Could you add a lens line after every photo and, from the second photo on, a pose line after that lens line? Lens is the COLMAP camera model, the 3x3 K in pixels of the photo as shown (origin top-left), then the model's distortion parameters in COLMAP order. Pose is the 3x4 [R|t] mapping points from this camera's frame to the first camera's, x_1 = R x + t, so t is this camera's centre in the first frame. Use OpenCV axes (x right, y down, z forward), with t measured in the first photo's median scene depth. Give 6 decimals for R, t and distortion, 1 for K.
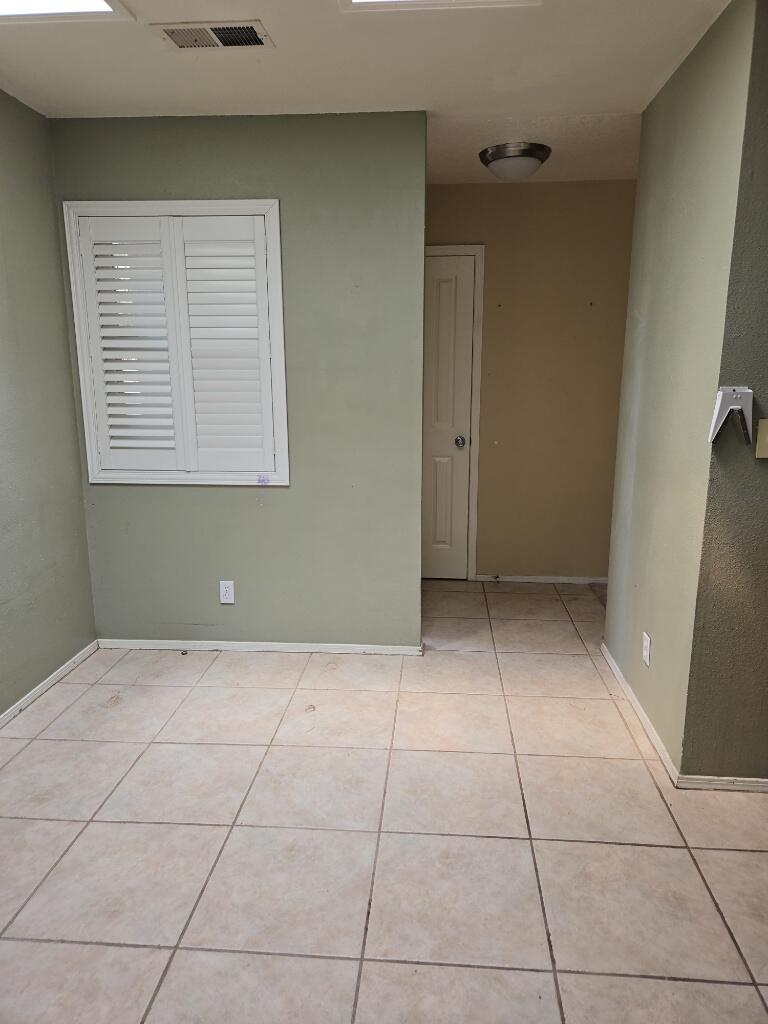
lens RADIAL K [[690.0, 0, 387.4], [0, 690.0, 505.7], [0, 0, 1]] dist [0.040593, -0.021649]
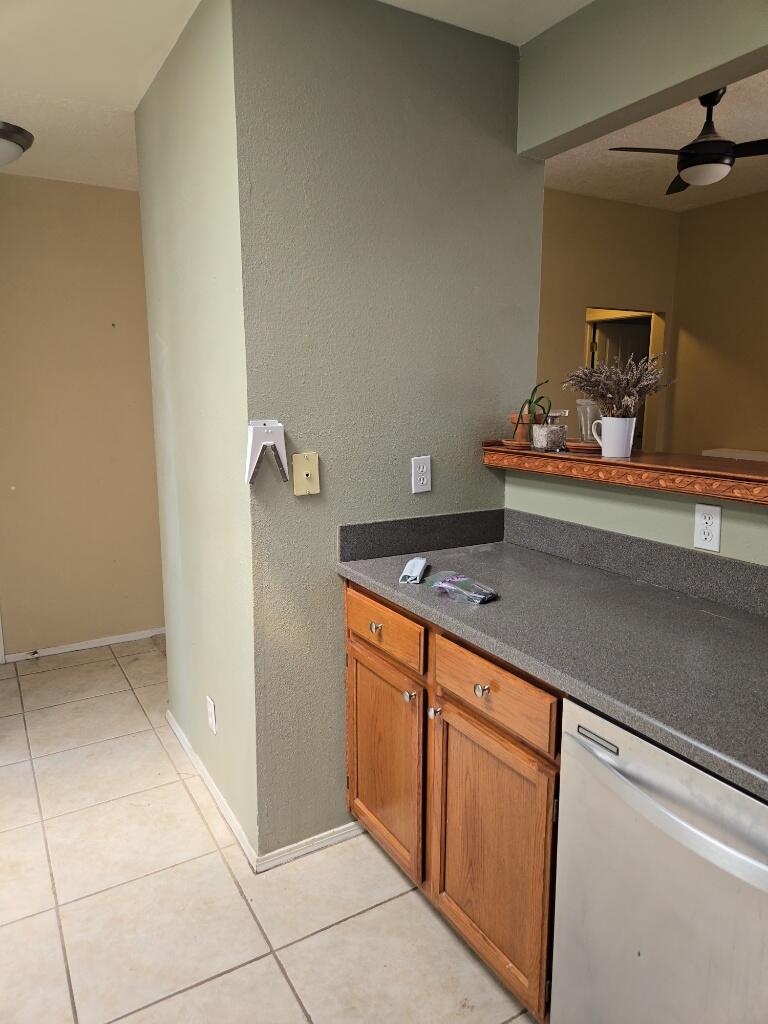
lens RADIAL K [[690.0, 0, 385.5], [0, 690.0, 513.2], [0, 0, 1]] dist [0.040593, -0.021649]
pose [[0.819582, -0.098402, 0.564449, 0.089198], [0.114624, 0.993386, 0.006744, -0.032361], [-0.561379, 0.059172, 0.825441, 0.144154]]
